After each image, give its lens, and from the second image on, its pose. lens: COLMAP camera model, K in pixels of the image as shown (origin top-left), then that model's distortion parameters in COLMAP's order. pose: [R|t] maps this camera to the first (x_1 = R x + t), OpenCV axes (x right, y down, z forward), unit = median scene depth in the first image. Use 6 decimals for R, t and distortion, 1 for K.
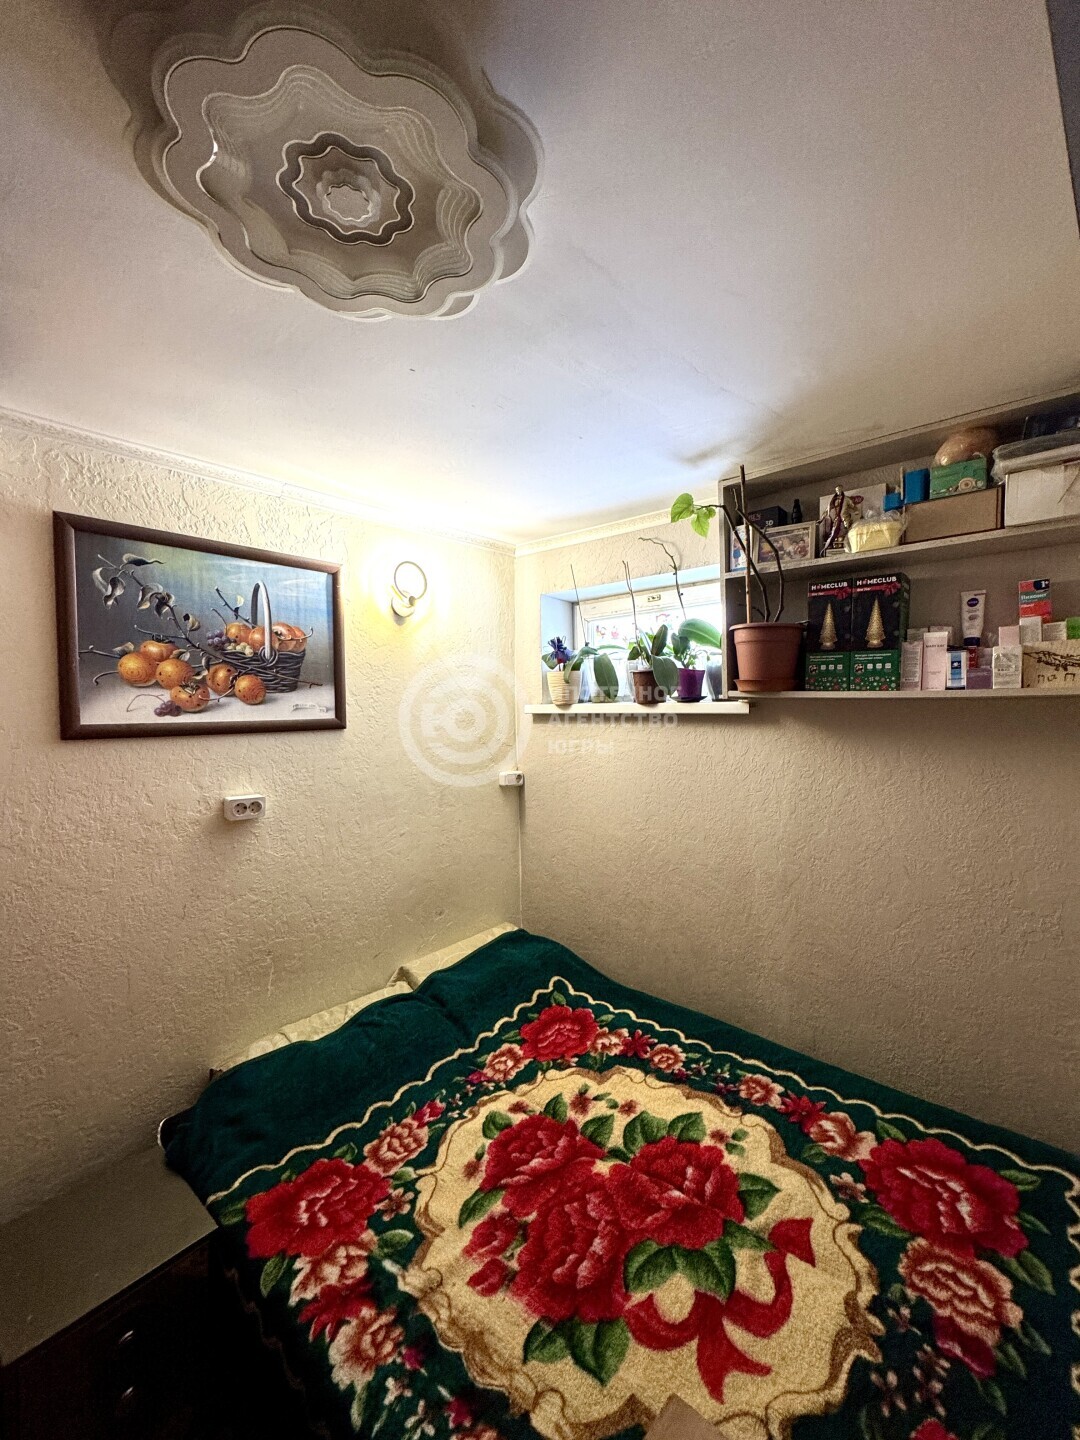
lens RADIAL K [[574.2, 0, 543.1], [0, 574.2, 722.8], [0, 0, 1]] dist [-0.003319, 0.000983]
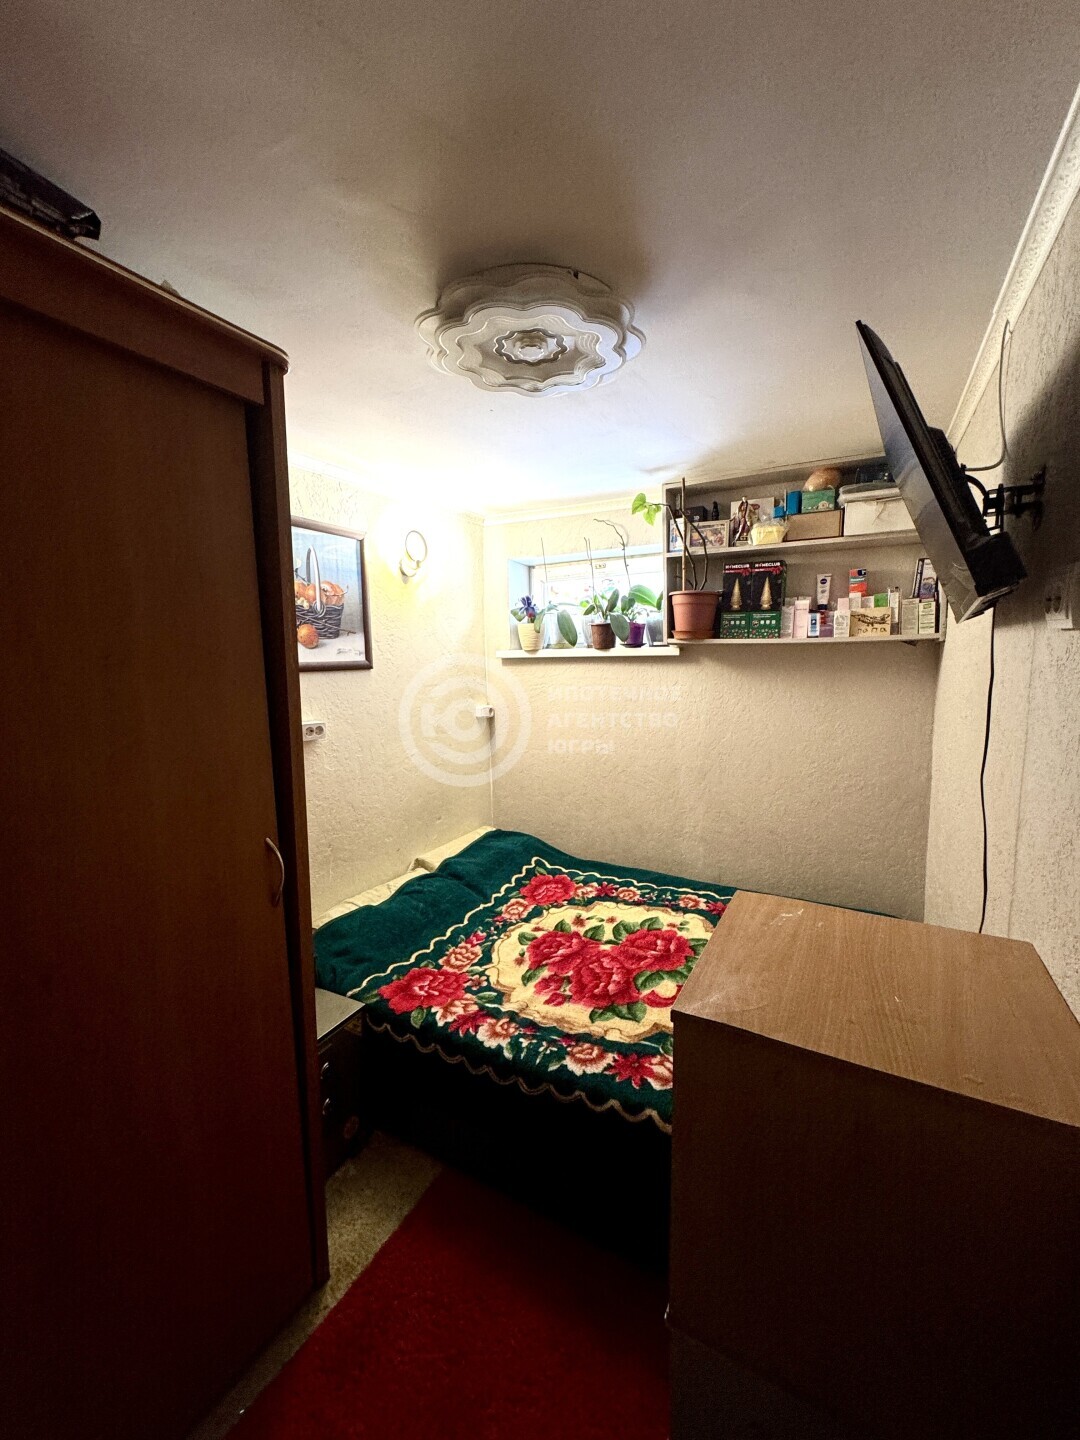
lens RADIAL K [[574.2, 0, 543.1], [0, 574.2, 722.8], [0, 0, 1]] dist [-0.003319, 0.000983]
pose [[0.976635, -0.027521, 0.213137, -0.291115], [0.009843, 0.996454, 0.083565, 0.030104], [-0.214681, -0.079514, 0.973442, -0.330907]]
